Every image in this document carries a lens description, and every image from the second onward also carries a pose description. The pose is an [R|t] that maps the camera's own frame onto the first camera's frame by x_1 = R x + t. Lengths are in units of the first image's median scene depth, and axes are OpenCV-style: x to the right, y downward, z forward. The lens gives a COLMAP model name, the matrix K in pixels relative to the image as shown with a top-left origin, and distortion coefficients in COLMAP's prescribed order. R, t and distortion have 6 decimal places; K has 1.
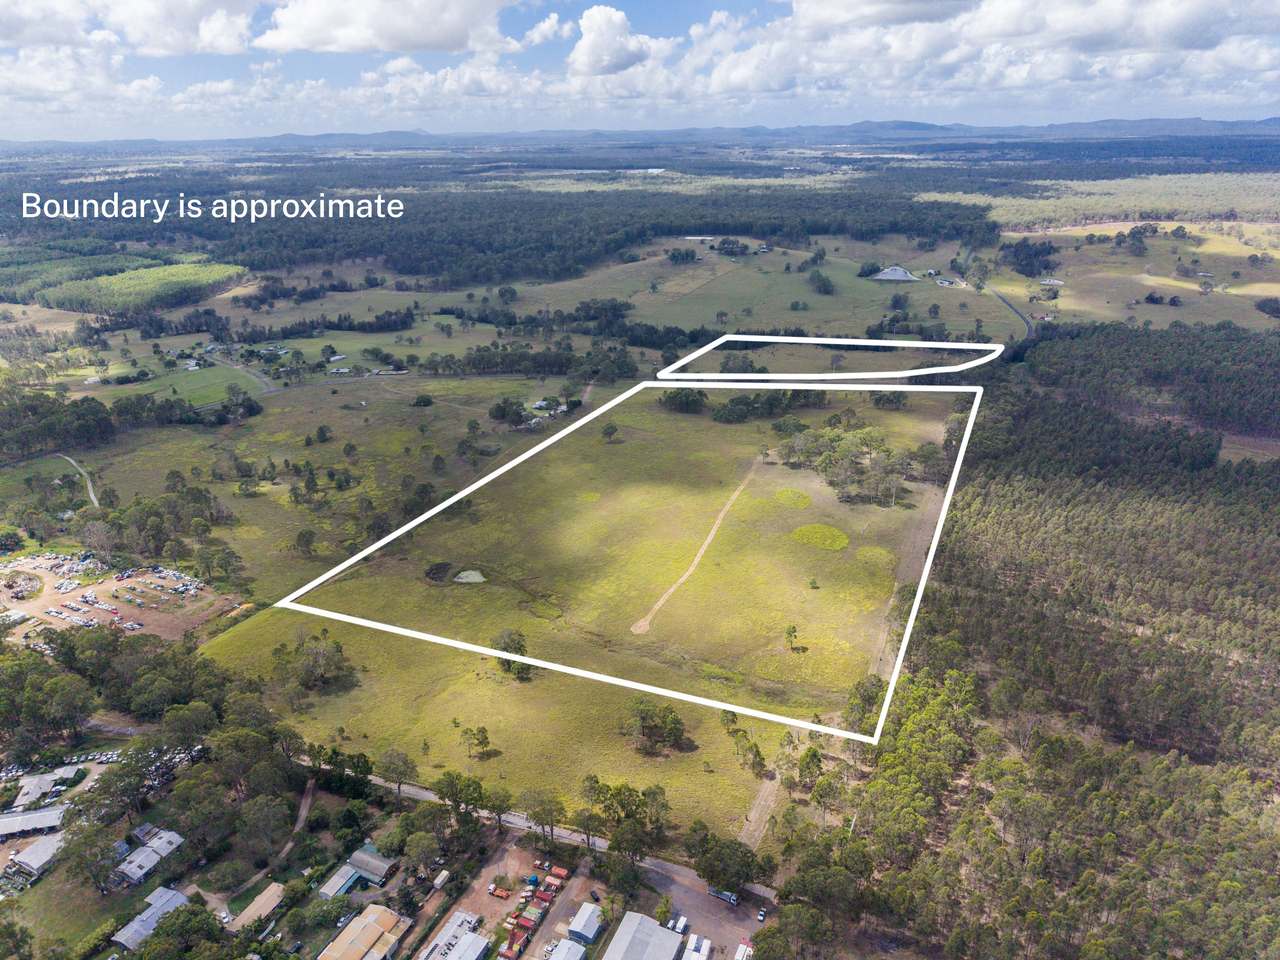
lens RADIAL K [[859.0, 0, 636.6], [0, 859.0, 483.5], [0, 0, 1]] dist [0.014941, -0.011568]
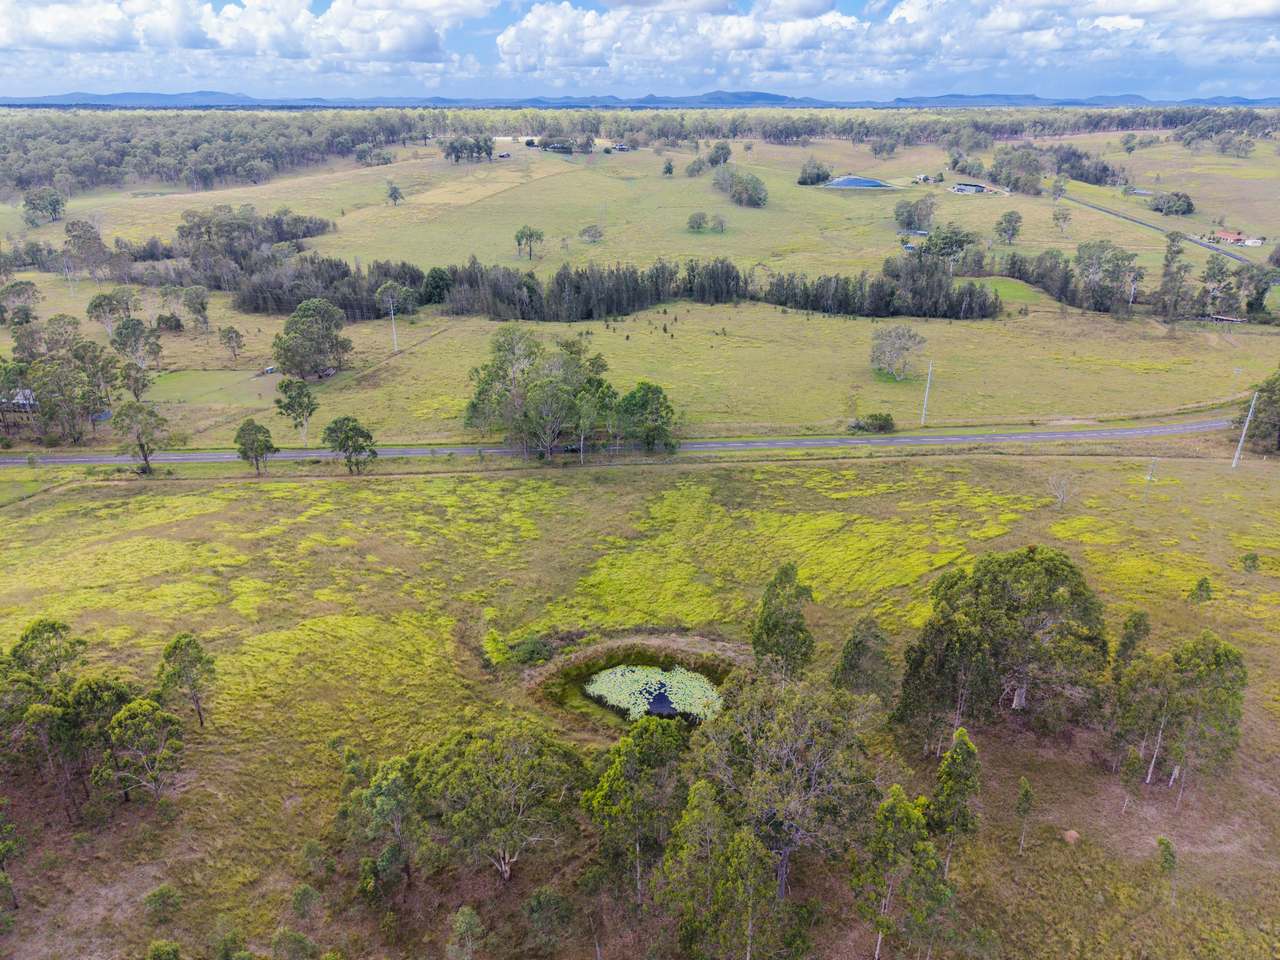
lens RADIAL K [[859.0, 0, 635.3], [0, 859.0, 476.8], [0, 0, 1]] dist [0.014941, -0.011568]
pose [[0.987319, -0.043955, 0.152540, 0.071314], [0.041672, 0.998967, 0.018128, -0.076833], [-0.153179, -0.011542, 0.988131, 0.513262]]
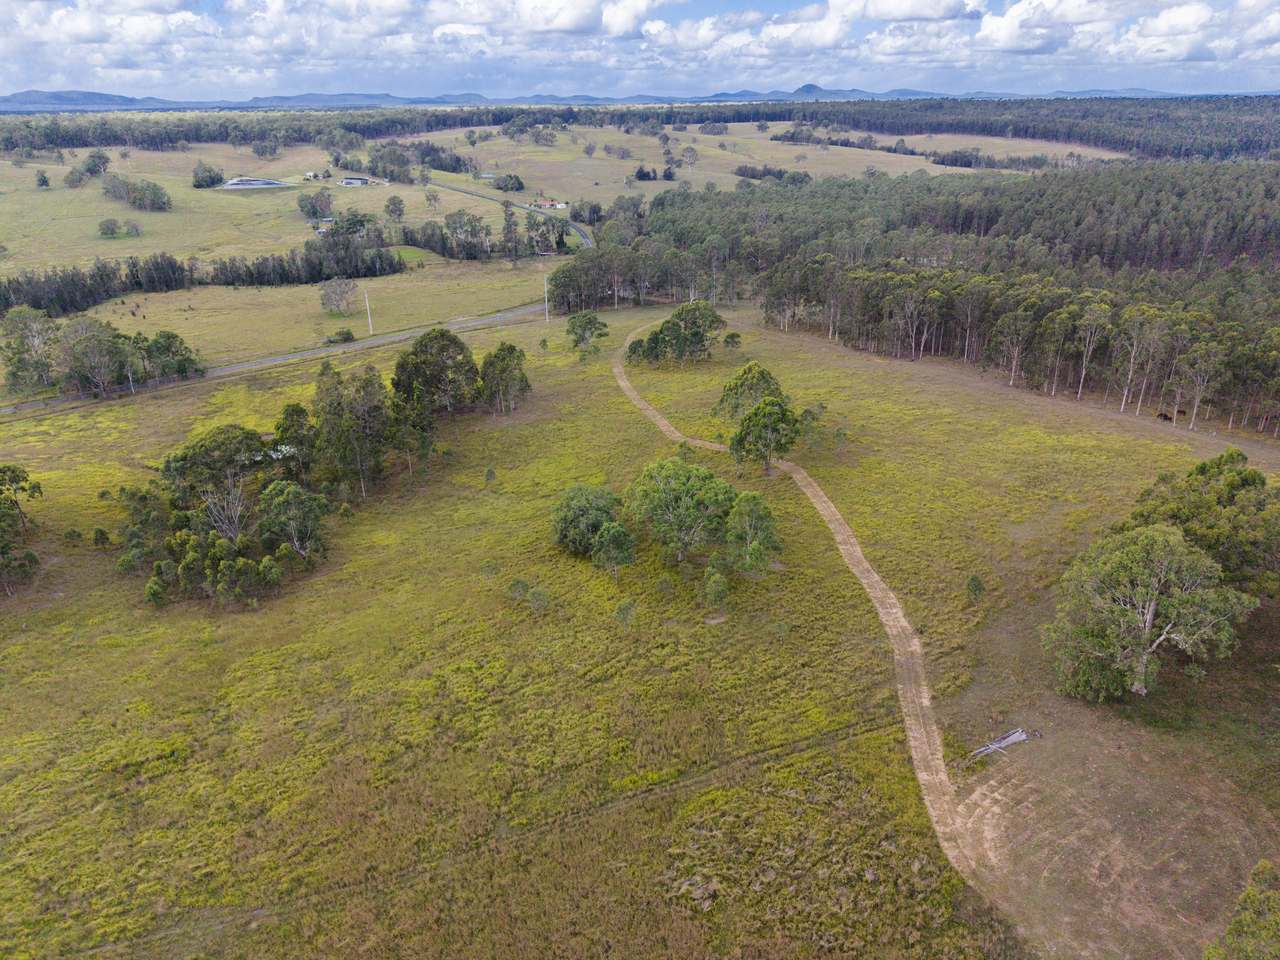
lens RADIAL K [[859.0, 0, 642.7], [0, 859.0, 480.0], [0, 0, 1]] dist [0.014941, -0.011568]
pose [[0.681971, -0.284864, 0.673623, 0.025111], [0.277458, 0.952949, 0.122089, -0.049528], [-0.676707, 0.103641, 0.728922, 0.438192]]
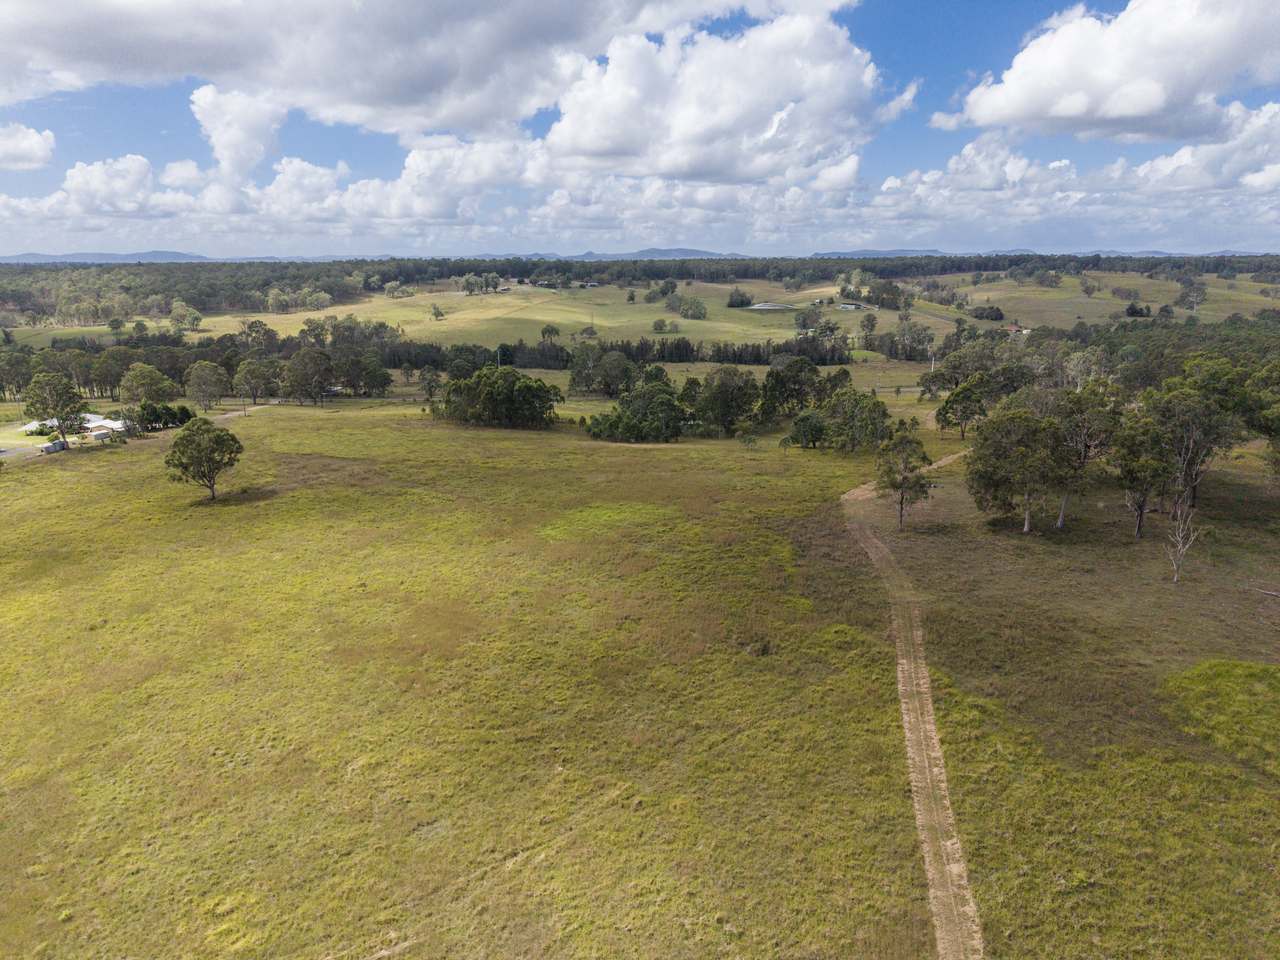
lens RADIAL K [[859.0, 0, 637.4], [0, 859.0, 475.5], [0, 0, 1]] dist [0.014941, -0.011568]
pose [[0.973680, -0.041171, 0.224170, 0.017028], [0.074423, 0.987069, -0.141971, -0.005180], [-0.215426, 0.154918, 0.964153, 0.365765]]
